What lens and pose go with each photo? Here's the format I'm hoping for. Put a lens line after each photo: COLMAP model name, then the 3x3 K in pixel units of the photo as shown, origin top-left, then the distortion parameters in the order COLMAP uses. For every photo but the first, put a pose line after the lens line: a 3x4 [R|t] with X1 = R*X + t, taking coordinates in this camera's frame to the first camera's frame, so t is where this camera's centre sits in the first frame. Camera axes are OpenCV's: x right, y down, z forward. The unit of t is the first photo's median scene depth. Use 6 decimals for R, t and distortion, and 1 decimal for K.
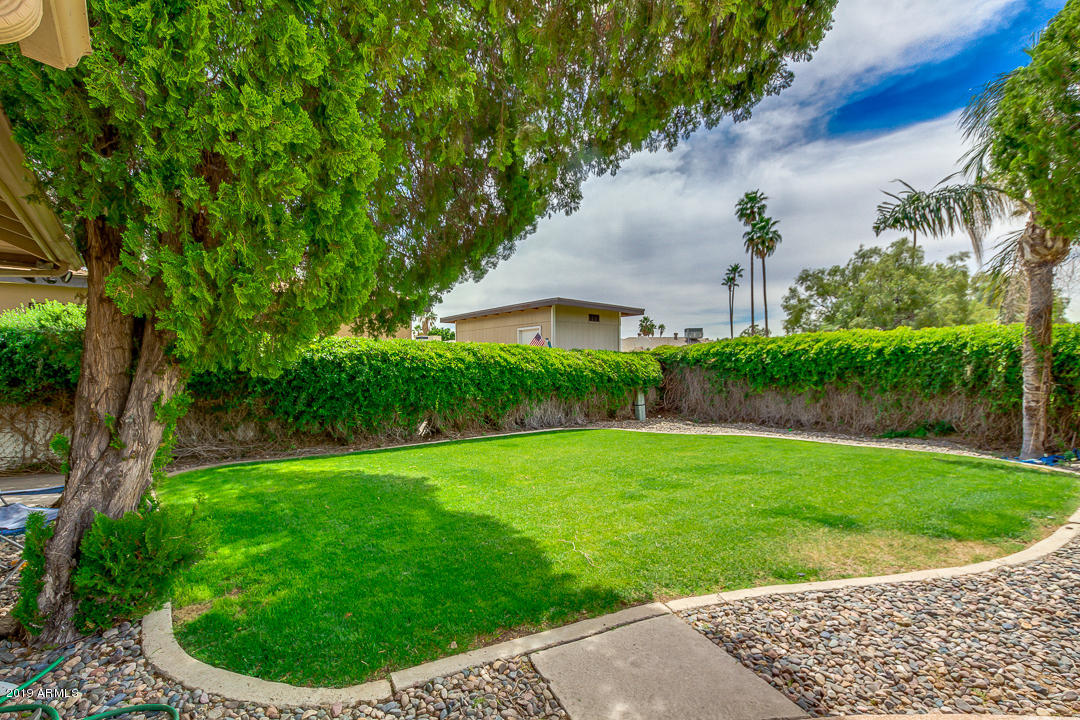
lens RADIAL K [[499.2, 0, 544.8], [0, 499.2, 364.4], [0, 0, 1]] dist [0.004678, -0.001235]
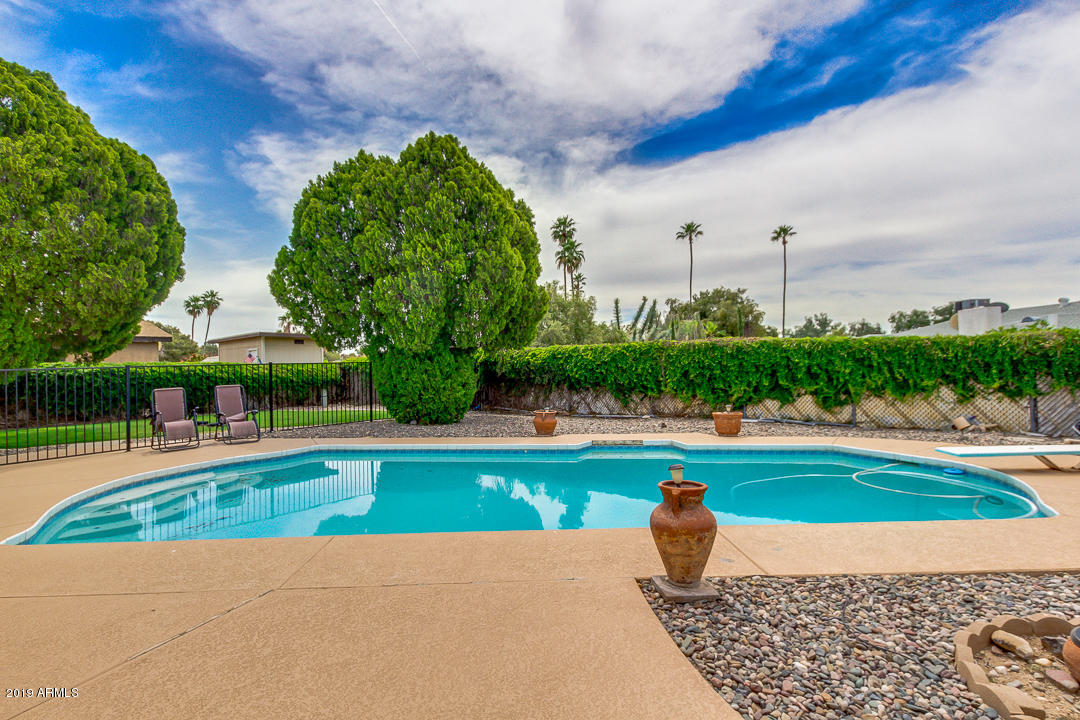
lens RADIAL K [[499.2, 0, 528.9], [0, 499.2, 362.8], [0, 0, 1]] dist [0.004678, -0.001235]
pose [[0.981931, -0.024105, 0.187698, 0.438018], [0.025105, 0.999680, -0.002952, -0.004257], [-0.187567, 0.007610, 0.982222, -0.575737]]
